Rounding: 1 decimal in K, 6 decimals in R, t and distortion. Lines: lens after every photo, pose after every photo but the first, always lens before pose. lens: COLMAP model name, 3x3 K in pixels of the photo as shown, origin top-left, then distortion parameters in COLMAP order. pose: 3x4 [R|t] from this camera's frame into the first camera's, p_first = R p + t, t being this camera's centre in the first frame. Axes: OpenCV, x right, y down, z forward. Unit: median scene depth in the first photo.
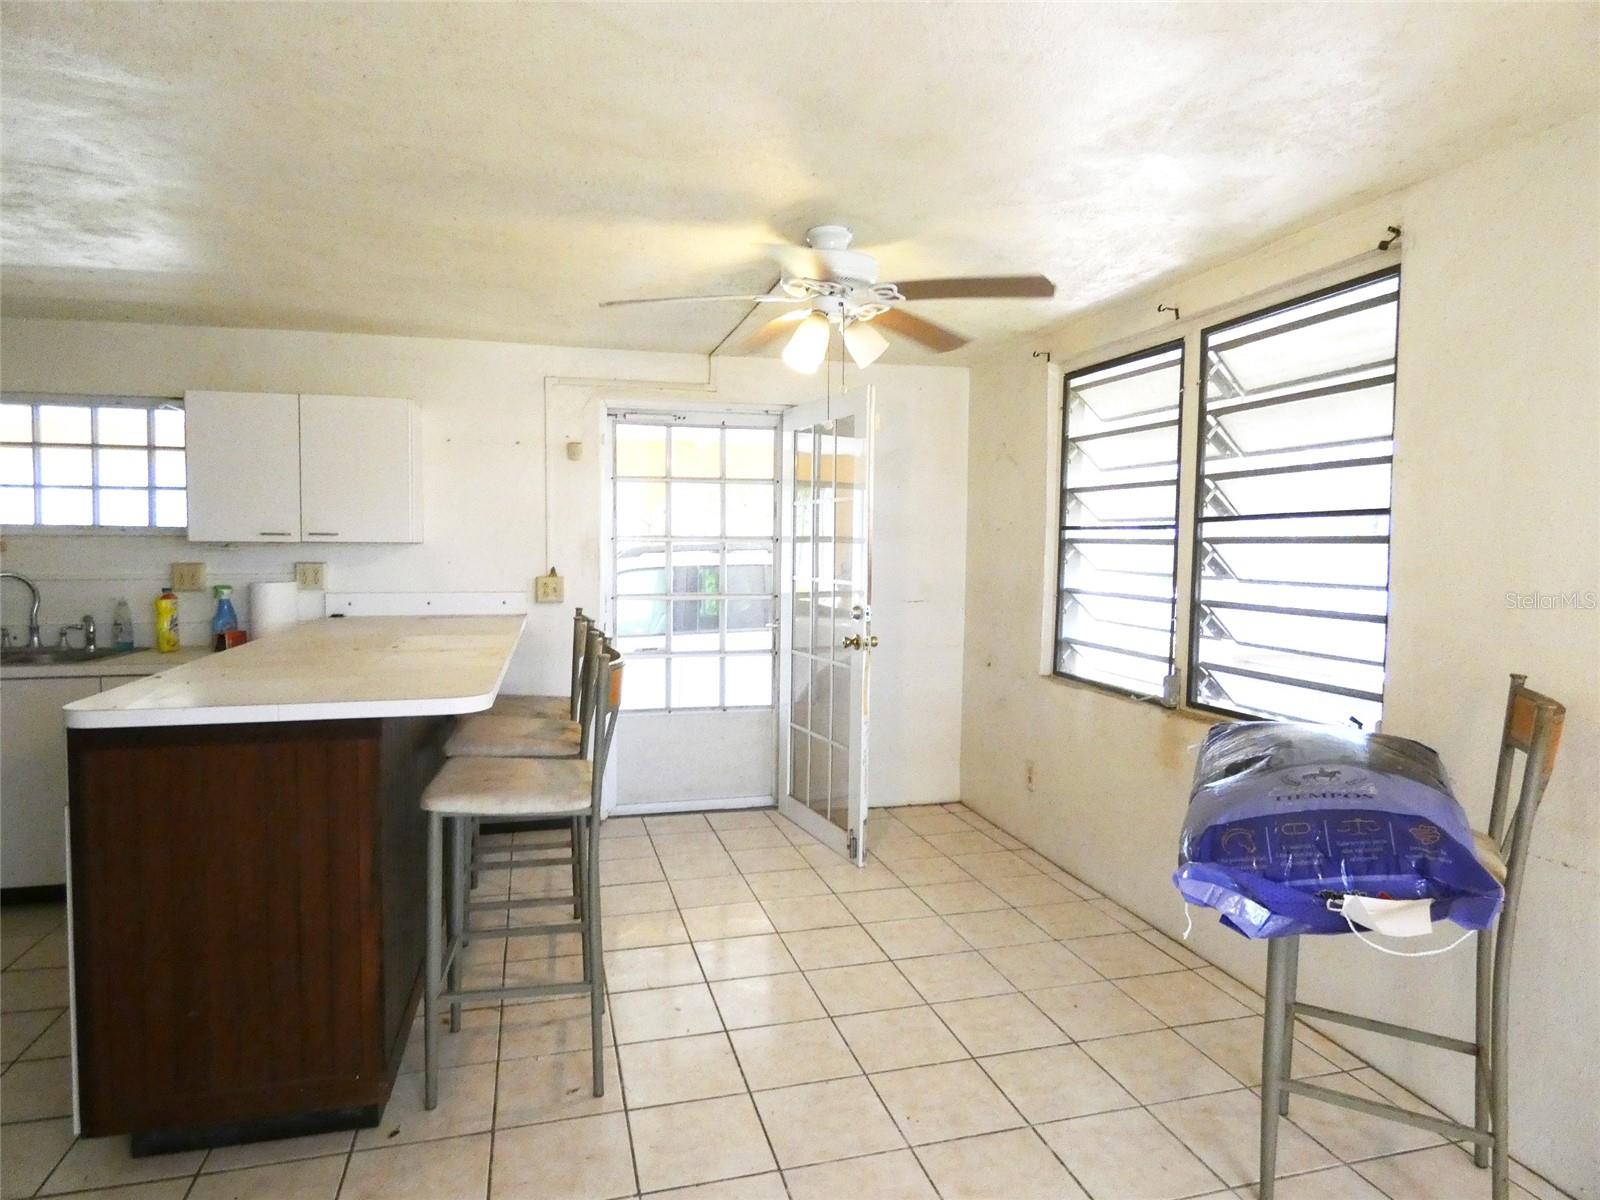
lens RADIAL K [[964.3, 0, 798.2], [0, 964.3, 601.6], [0, 0, 1]] dist [-0.003862, 0.001073]
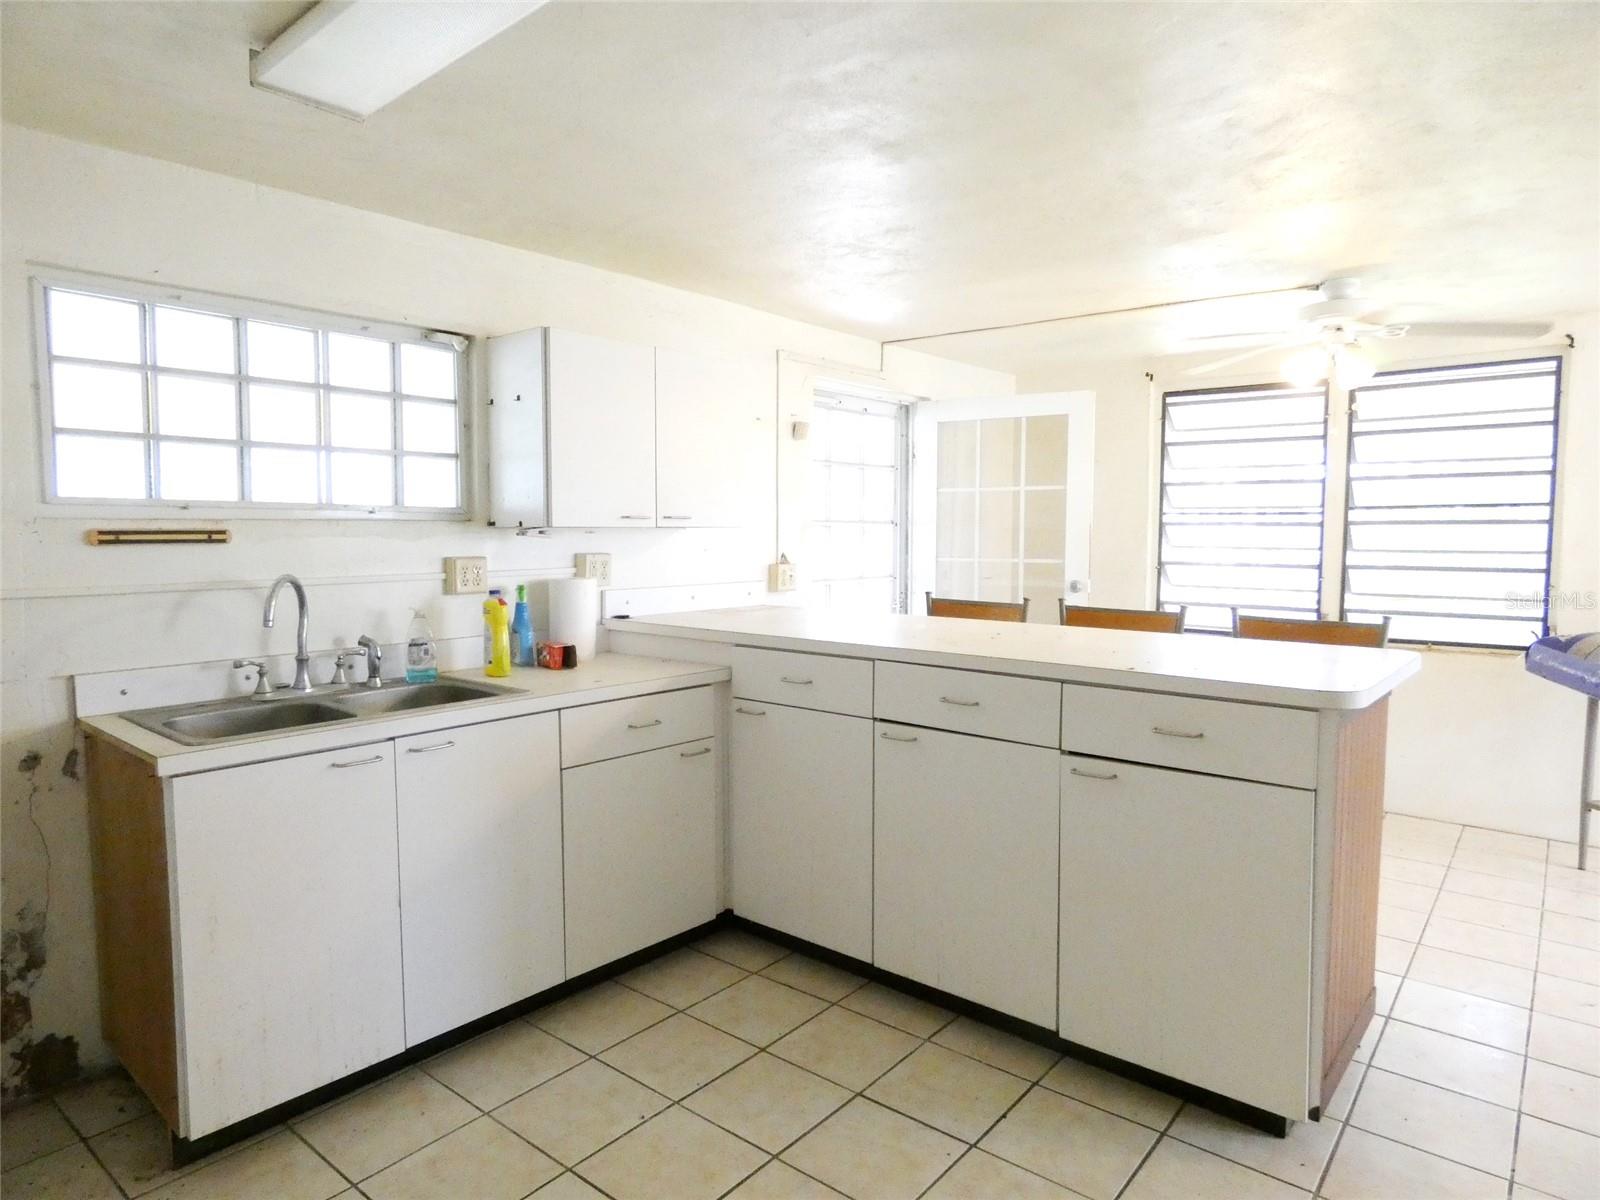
lens RADIAL K [[964.3, 0, 798.2], [0, 964.3, 601.6], [0, 0, 1]] dist [-0.003862, 0.001073]
pose [[0.811798, -0.048814, 0.581894, -0.860196], [0.040160, 0.998808, 0.027761, -0.015747], [-0.582555, 0.000833, 0.812791, 0.247948]]
